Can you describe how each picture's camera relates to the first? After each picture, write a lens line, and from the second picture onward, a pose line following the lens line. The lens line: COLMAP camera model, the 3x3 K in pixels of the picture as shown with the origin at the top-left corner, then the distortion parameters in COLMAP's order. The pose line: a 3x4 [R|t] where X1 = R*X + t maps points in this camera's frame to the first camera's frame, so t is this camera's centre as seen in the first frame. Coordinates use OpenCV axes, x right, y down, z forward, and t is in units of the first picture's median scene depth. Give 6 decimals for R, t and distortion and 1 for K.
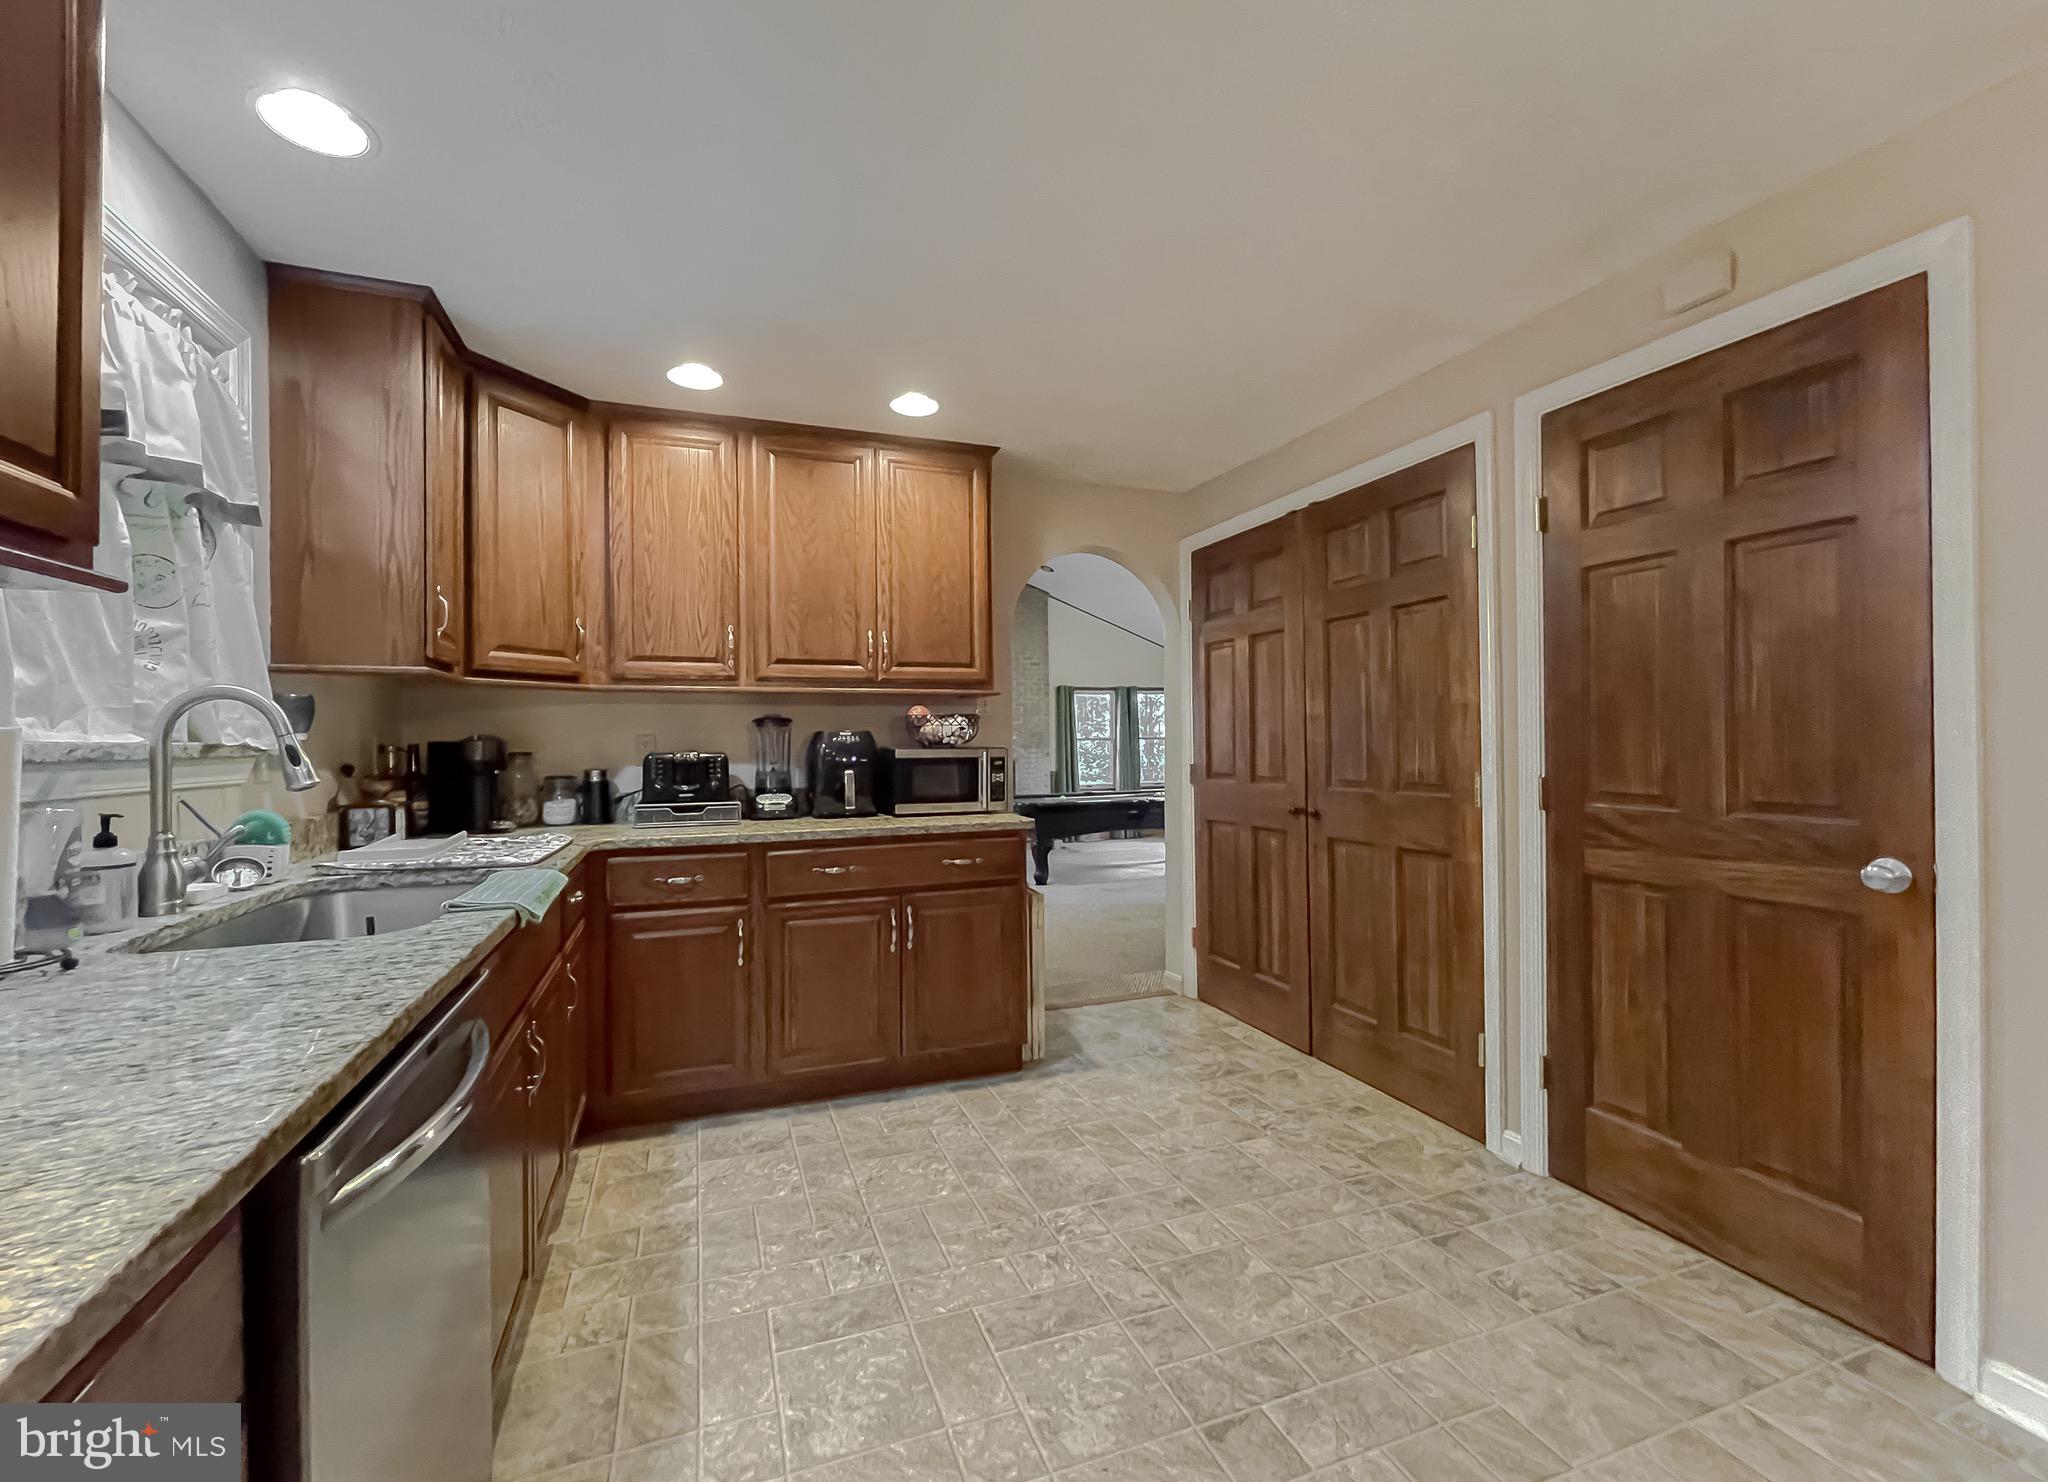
lens RADIAL K [[928.0, 0, 1036.2], [0, 928.0, 737.4], [0, 0, 1]] dist [0.000845, 0.001498]
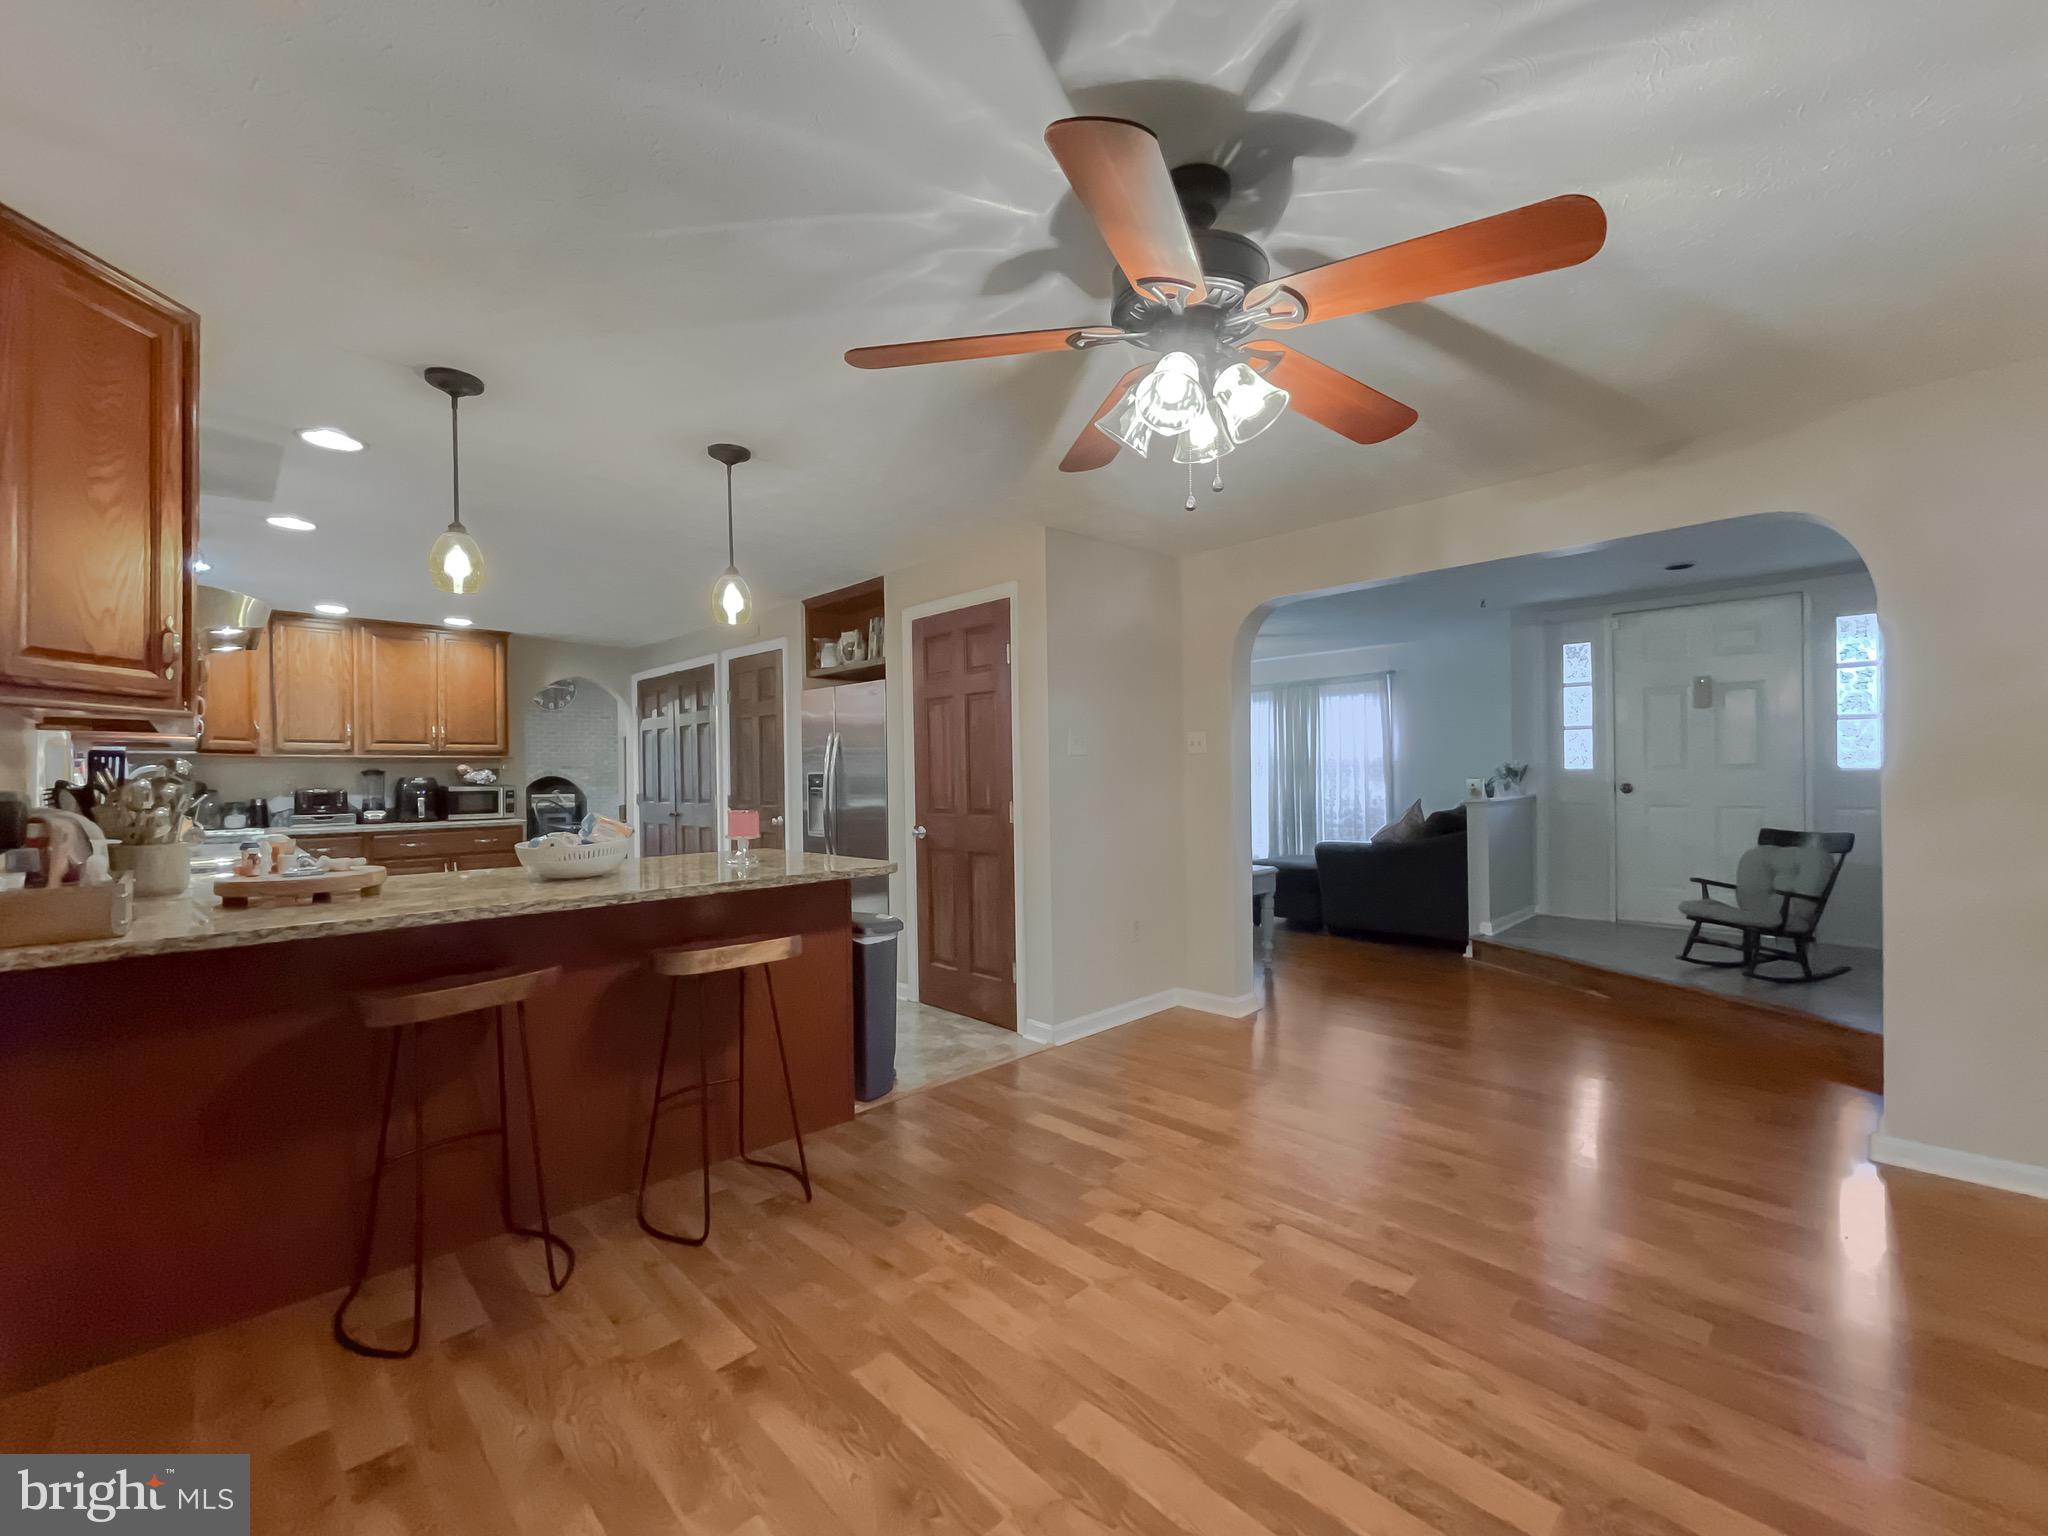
lens RADIAL K [[851.6, 0, 1014.3], [0, 851.6, 769.1], [0, 0, 1]] dist [-0.001542, -0.000058]
pose [[0.920282, -0.000315, 0.391255, 0.258128], [0.003434, 0.999968, -0.007273, -0.008022], [-0.391240, 0.008036, 0.920254, -1.187109]]
